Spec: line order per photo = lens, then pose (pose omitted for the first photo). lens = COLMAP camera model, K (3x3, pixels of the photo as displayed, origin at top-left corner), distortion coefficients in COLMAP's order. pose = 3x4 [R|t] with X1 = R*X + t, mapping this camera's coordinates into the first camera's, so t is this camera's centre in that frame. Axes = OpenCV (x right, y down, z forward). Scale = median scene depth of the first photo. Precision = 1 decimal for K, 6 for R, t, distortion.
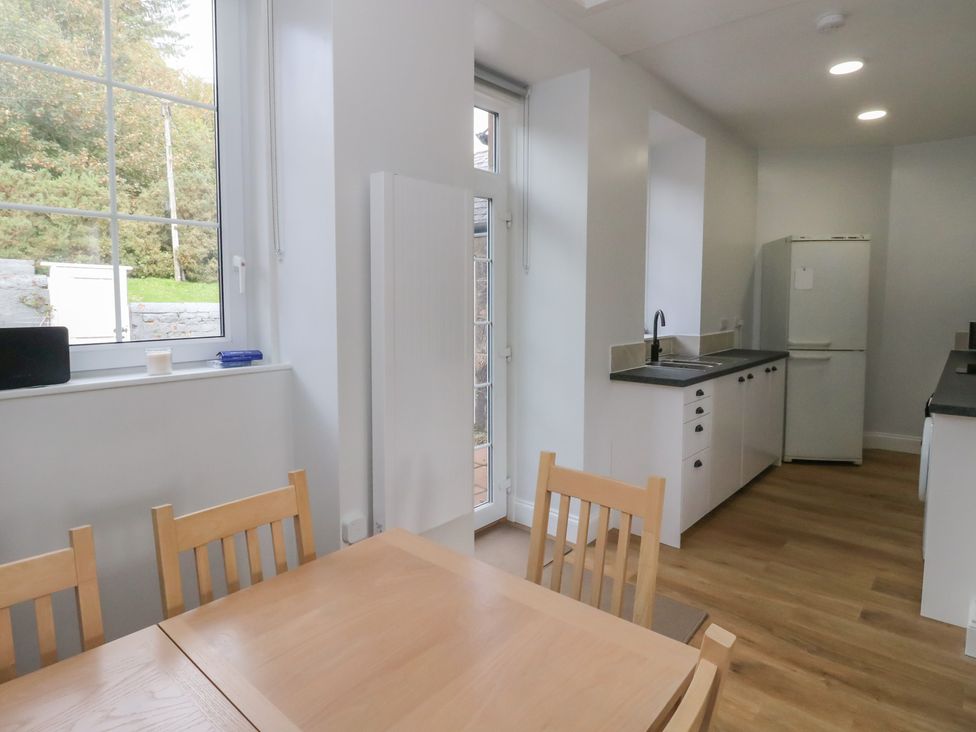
lens RADIAL K [[507.9, 0, 483.9], [0, 507.9, 336.6], [0, 0, 1]] dist [0.000314, -0.019530]
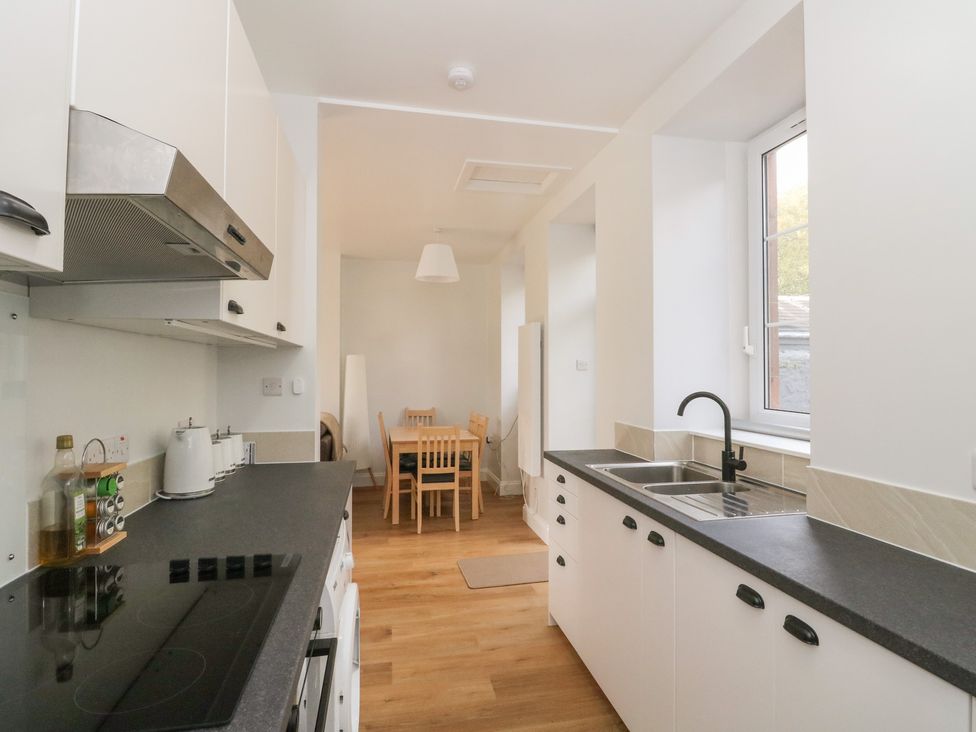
lens RADIAL K [[508.9, 0, 486.2], [0, 508.9, 362.2], [0, 0, 1]] dist [-0.001724, -0.001342]
pose [[-0.564112, -0.010163, -0.825636, 1.590345], [-0.059478, 0.997827, 0.028356, -0.142200], [0.823553, 0.065103, -0.563491, 1.775188]]
